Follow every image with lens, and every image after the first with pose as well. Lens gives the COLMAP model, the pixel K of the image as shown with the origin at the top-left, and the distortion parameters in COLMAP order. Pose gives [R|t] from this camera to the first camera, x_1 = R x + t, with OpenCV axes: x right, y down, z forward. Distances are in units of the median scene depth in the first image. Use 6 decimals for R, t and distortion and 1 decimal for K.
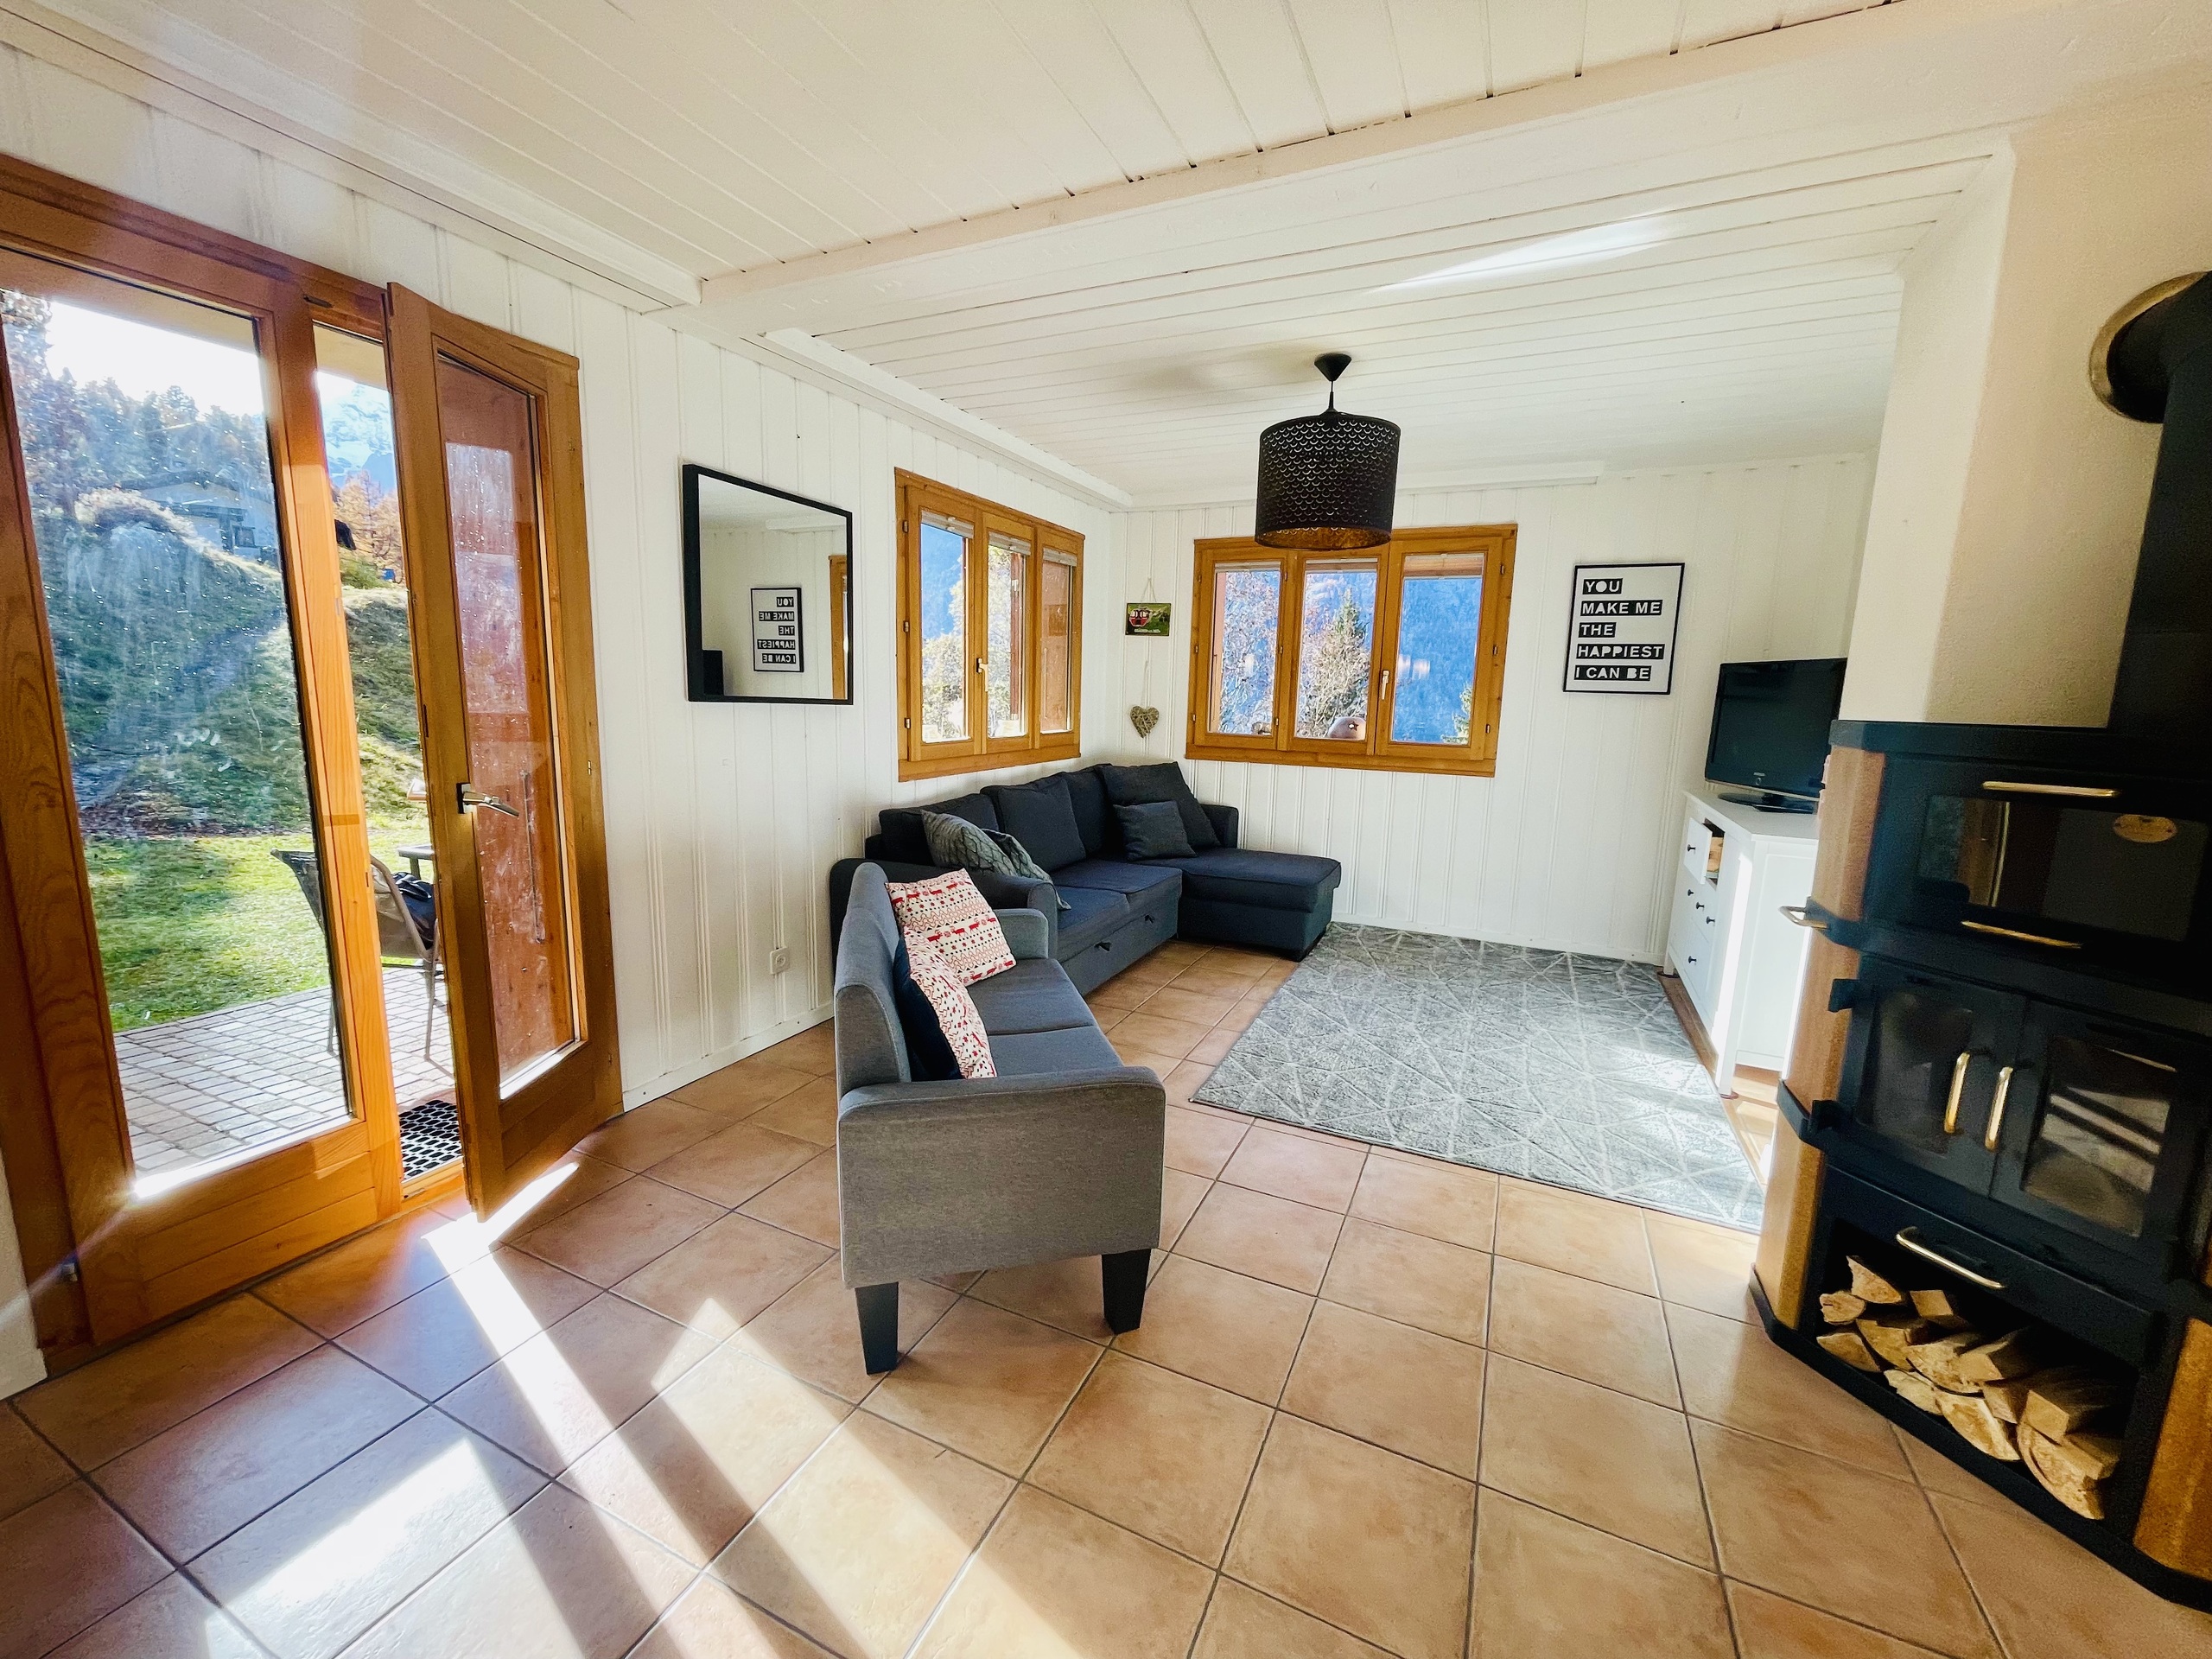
lens RADIAL K [[895.1, 0, 1106.0], [0, 895.1, 829.5], [0, 0, 1]] dist [0.000416, 0.000193]
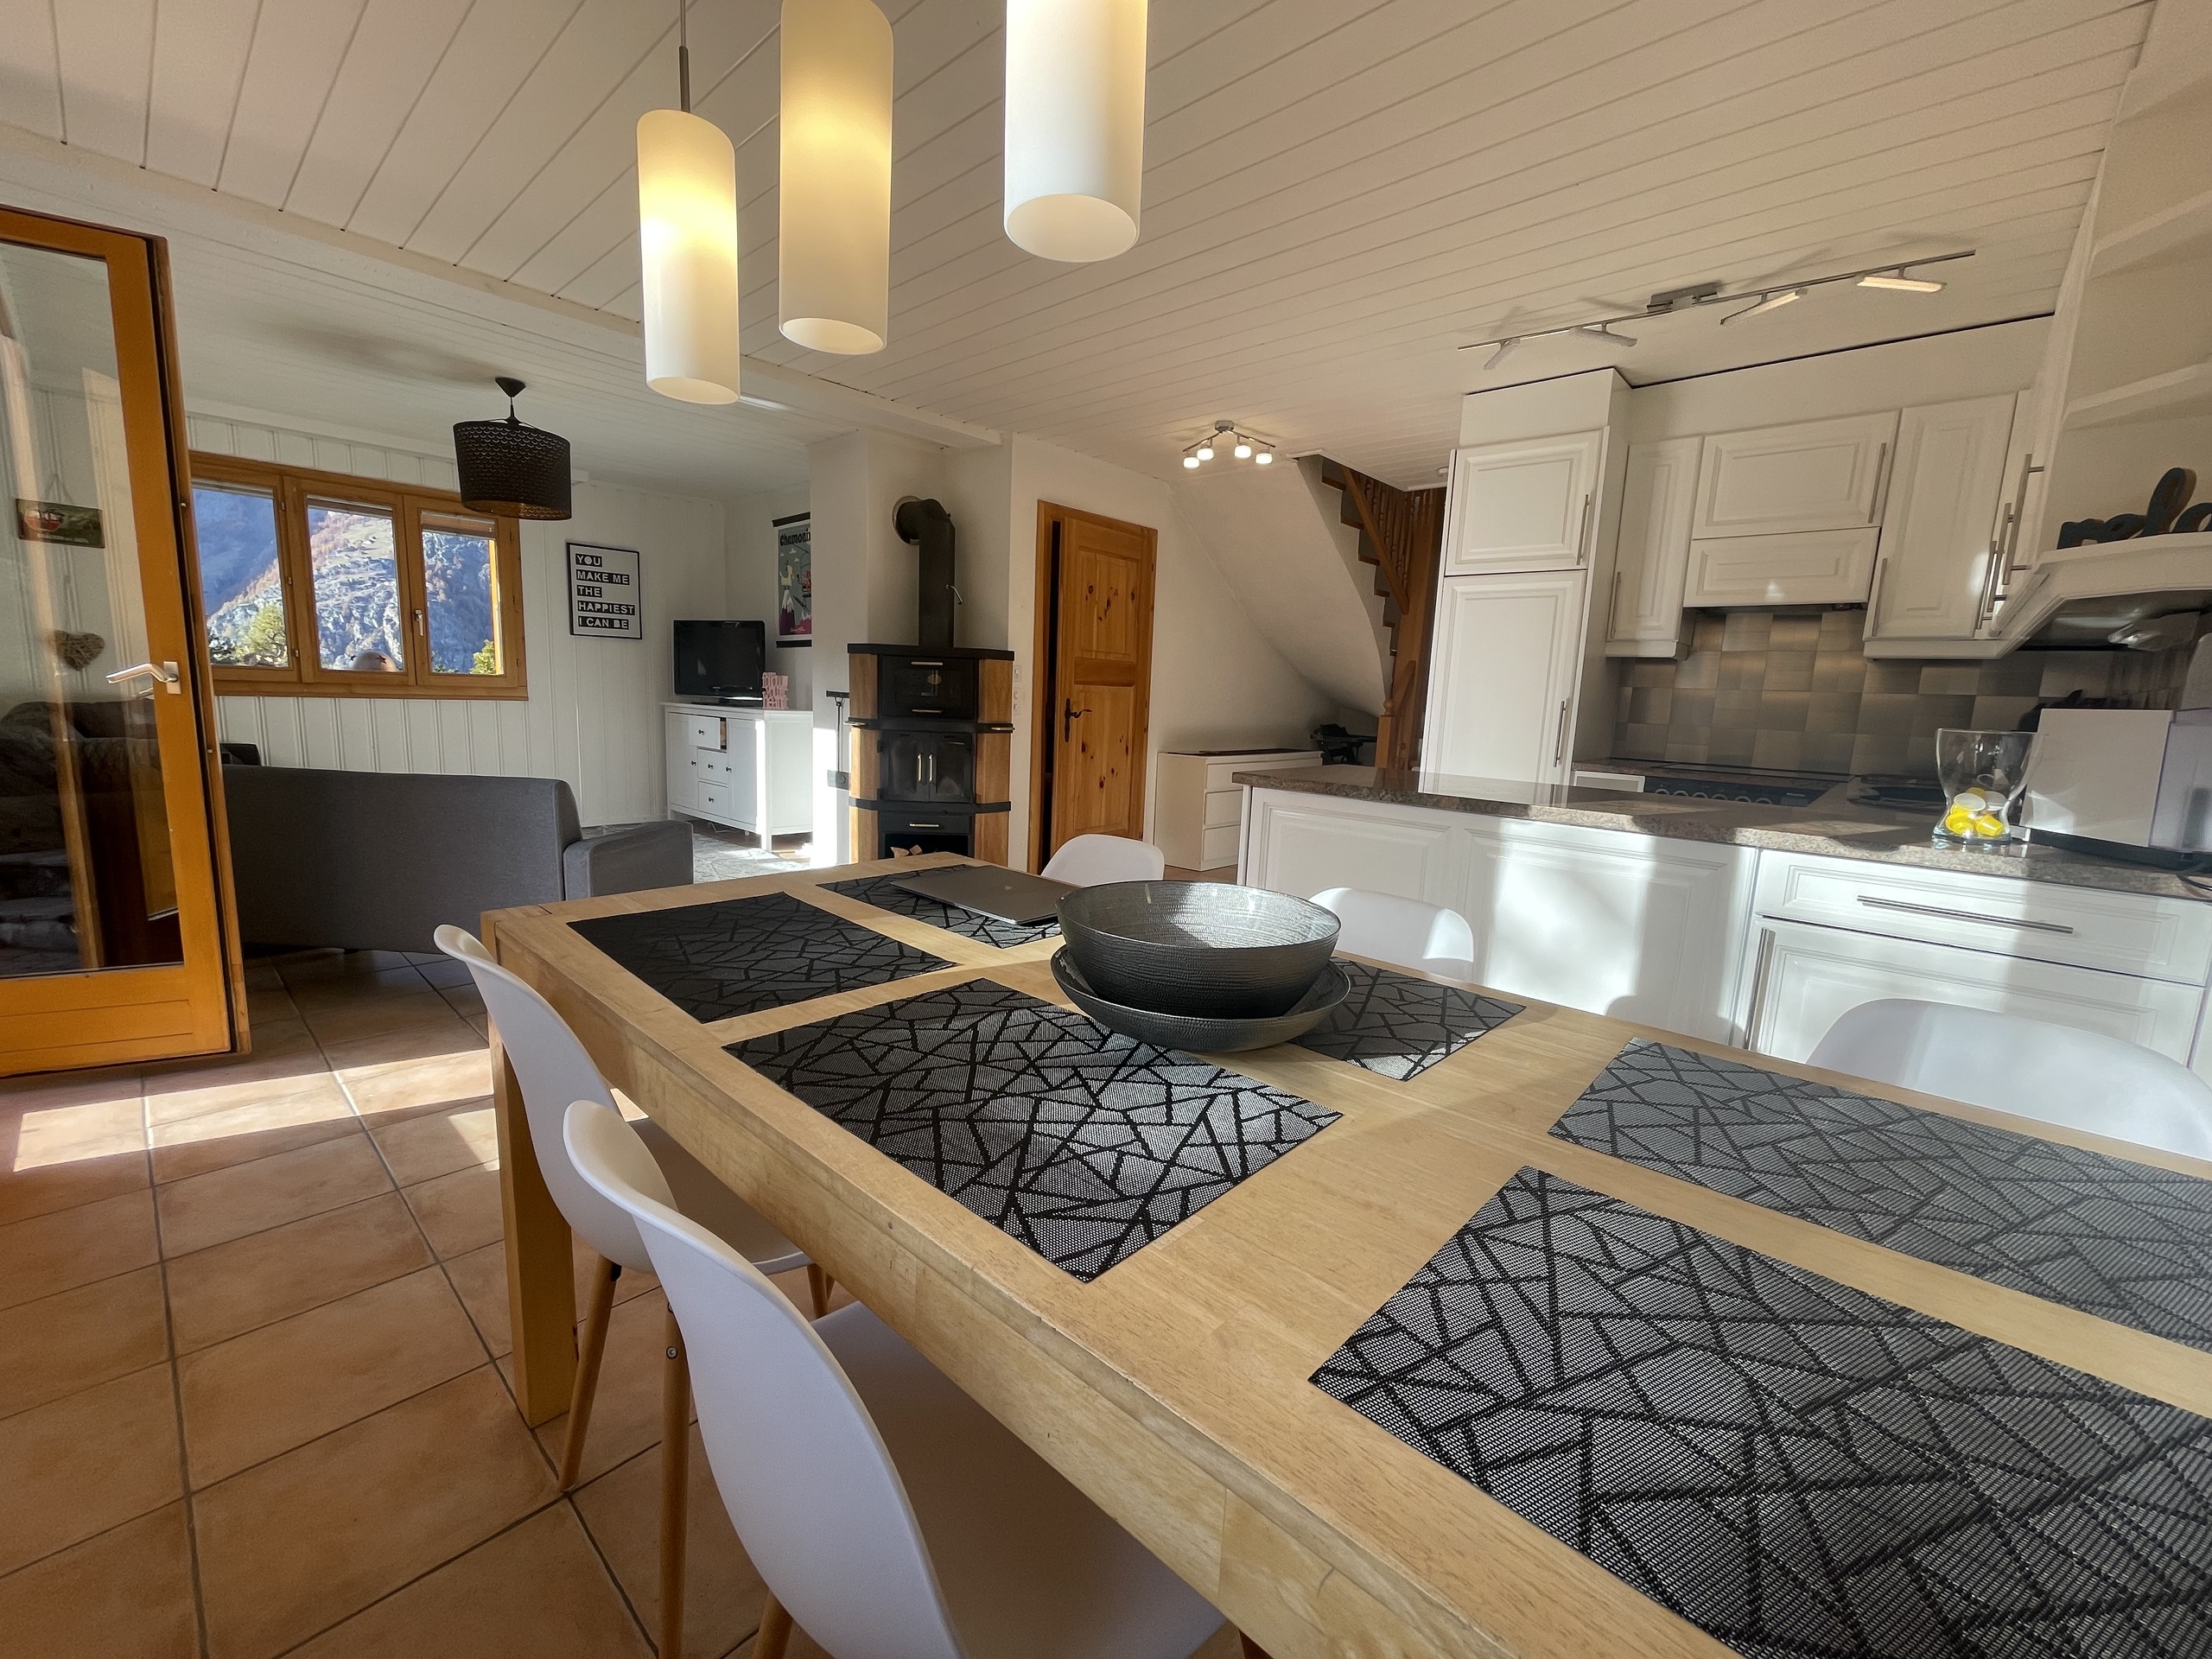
lens RADIAL K [[895.1, 0, 1106.0], [0, 895.1, 829.5], [0, 0, 1]] dist [0.000416, 0.000193]
pose [[0.297958, -0.158425, 0.941341, -0.588483], [0.127844, 0.983871, 0.125117, 0.071983], [-0.945979, 0.083066, 0.313406, -0.172589]]
